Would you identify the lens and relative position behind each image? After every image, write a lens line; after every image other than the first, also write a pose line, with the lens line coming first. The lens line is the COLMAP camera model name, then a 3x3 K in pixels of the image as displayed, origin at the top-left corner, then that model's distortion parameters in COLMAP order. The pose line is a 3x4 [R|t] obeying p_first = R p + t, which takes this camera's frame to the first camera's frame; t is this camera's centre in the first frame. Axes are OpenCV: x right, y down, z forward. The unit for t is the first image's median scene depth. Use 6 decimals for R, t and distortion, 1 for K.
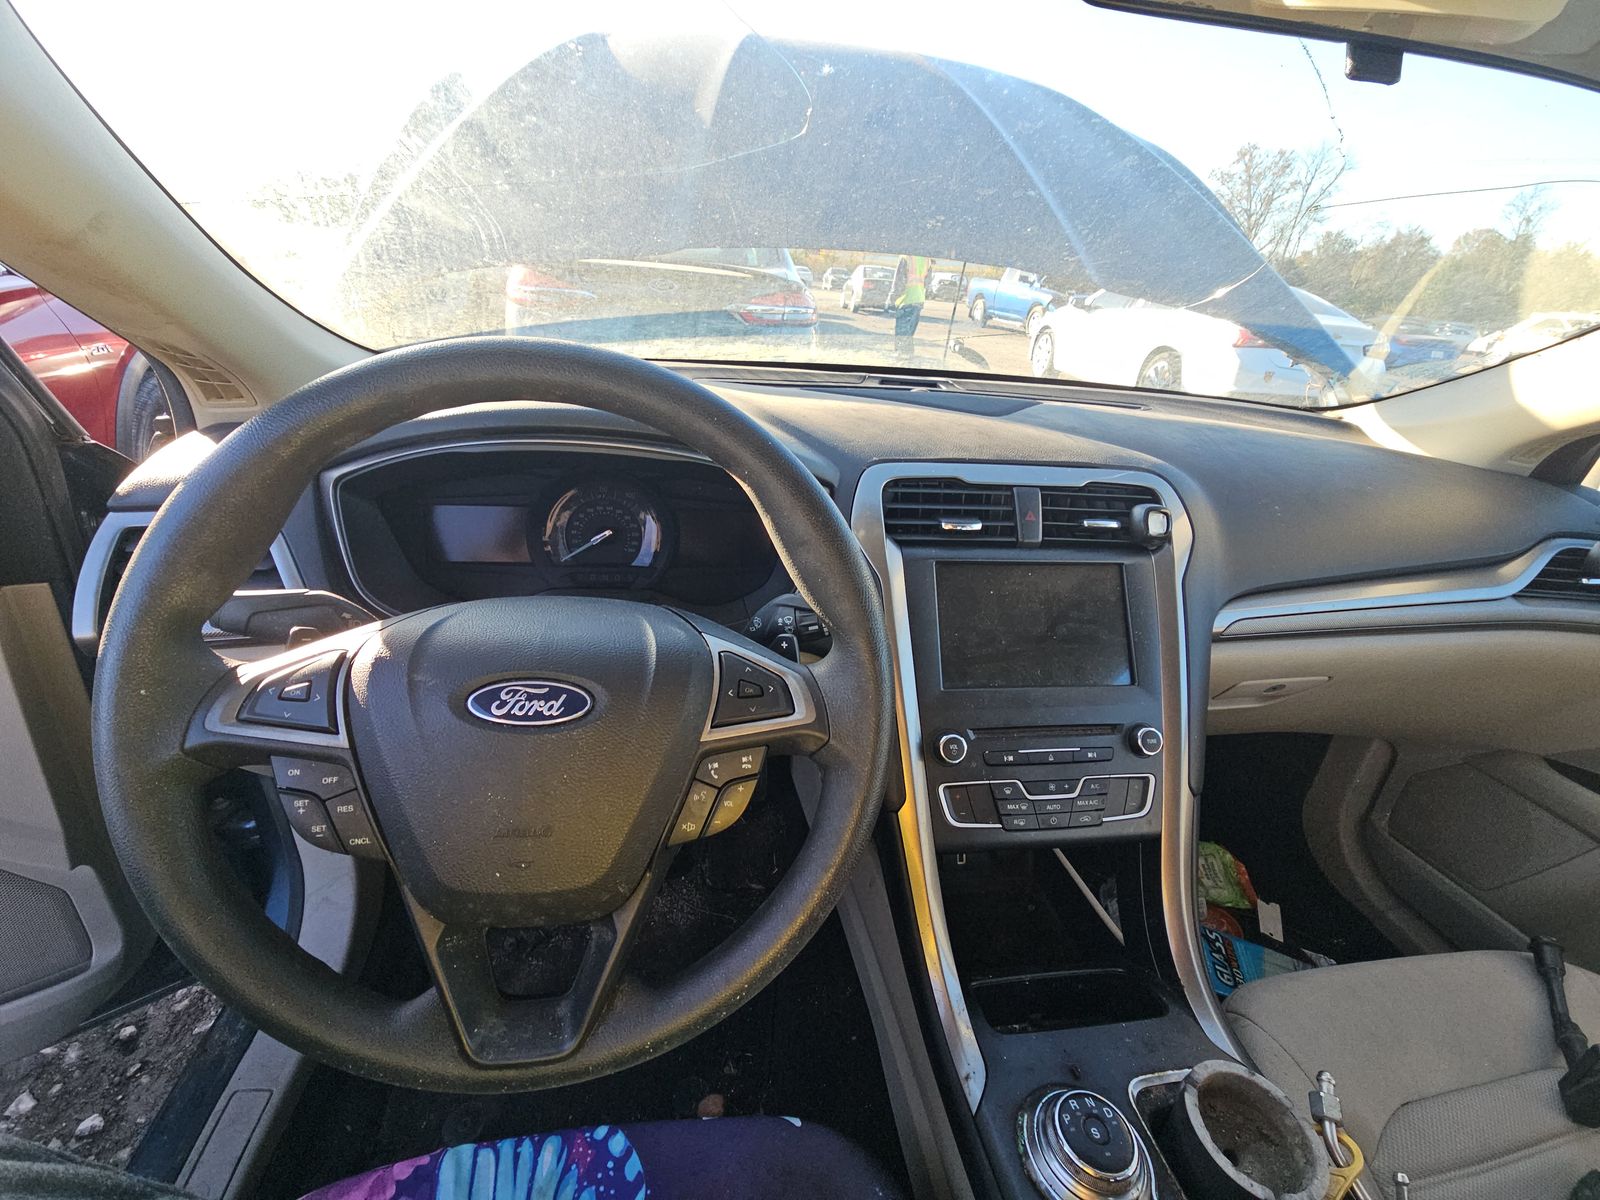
lens RADIAL K [[653.1, 0, 800.0], [0, 653.1, 600.0], [0, 0, 1]] dist [0.001666, 0.000000]
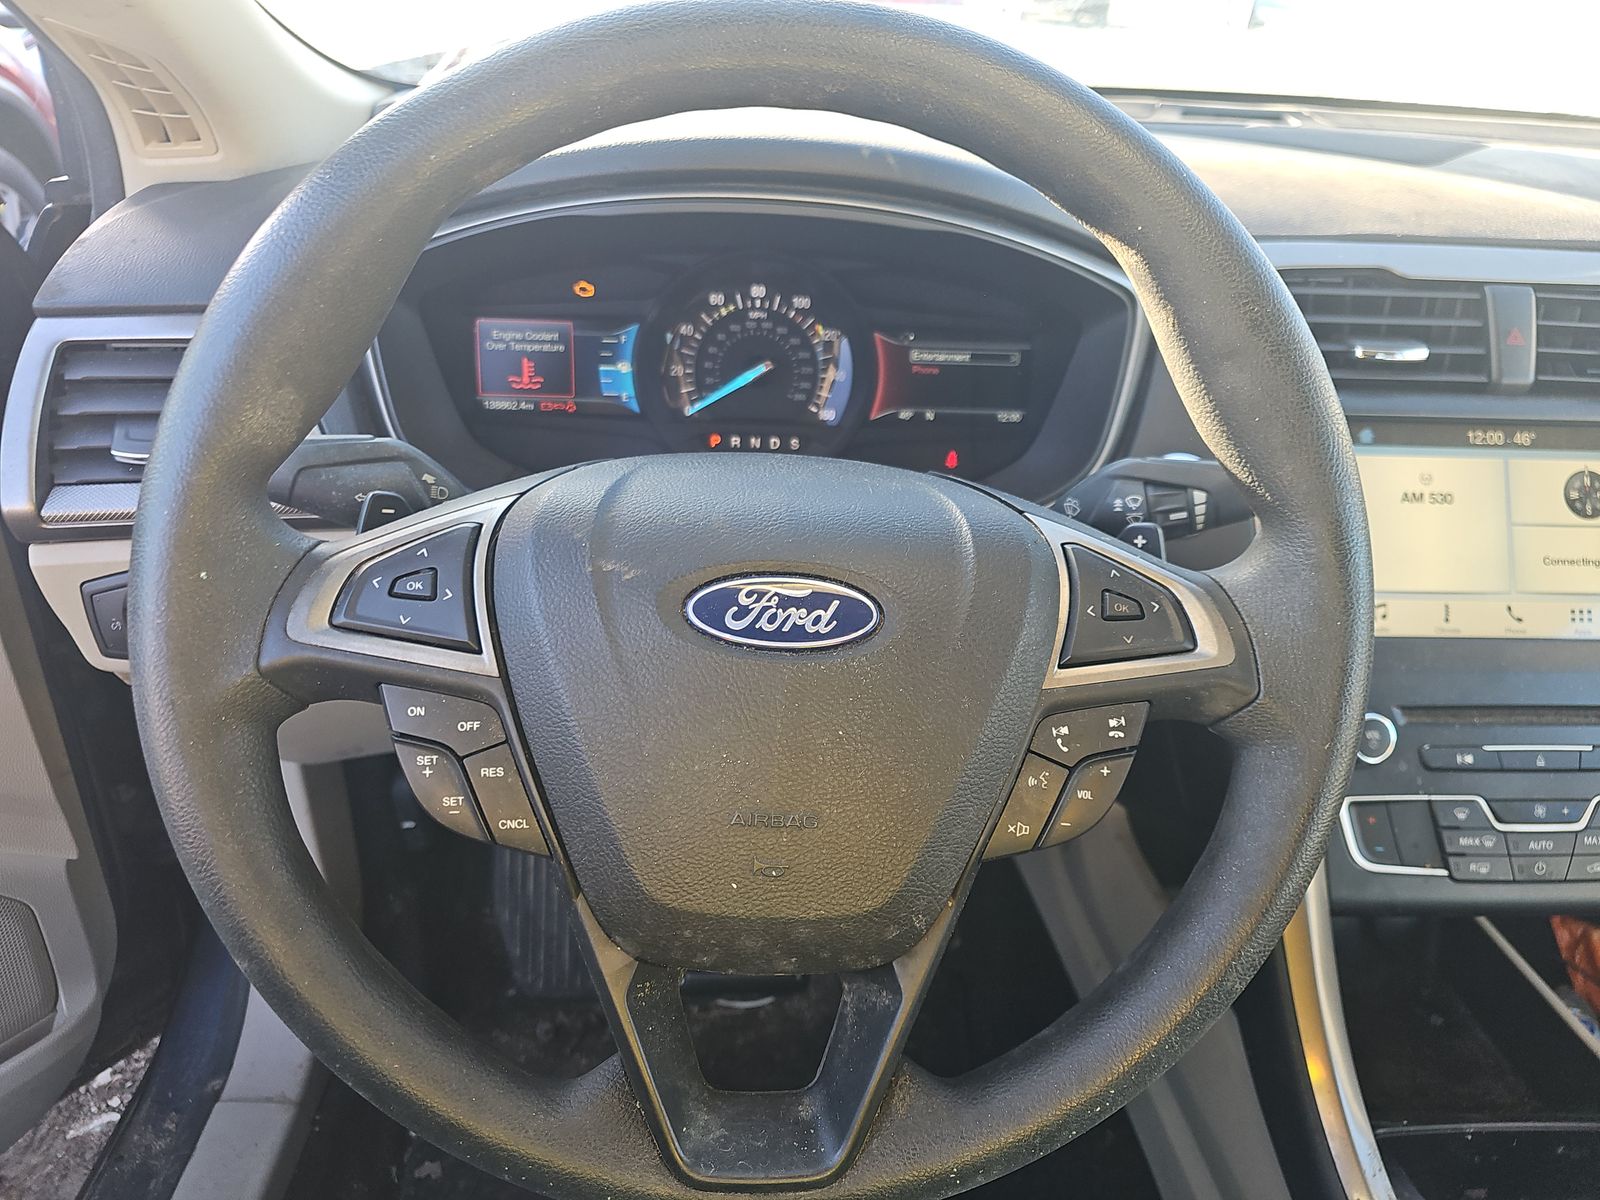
lens RADIAL K [[1082.9, 0, 800.0], [0, 1082.9, 600.0], [0, 0, 1]] dist [0.003459, -0.002646]
pose [[0.995564, 0.022078, -0.091458, -0.278072], [-0.015785, 0.997494, 0.068969, 0.069987], [0.092751, -0.067219, 0.993418, 0.005691]]
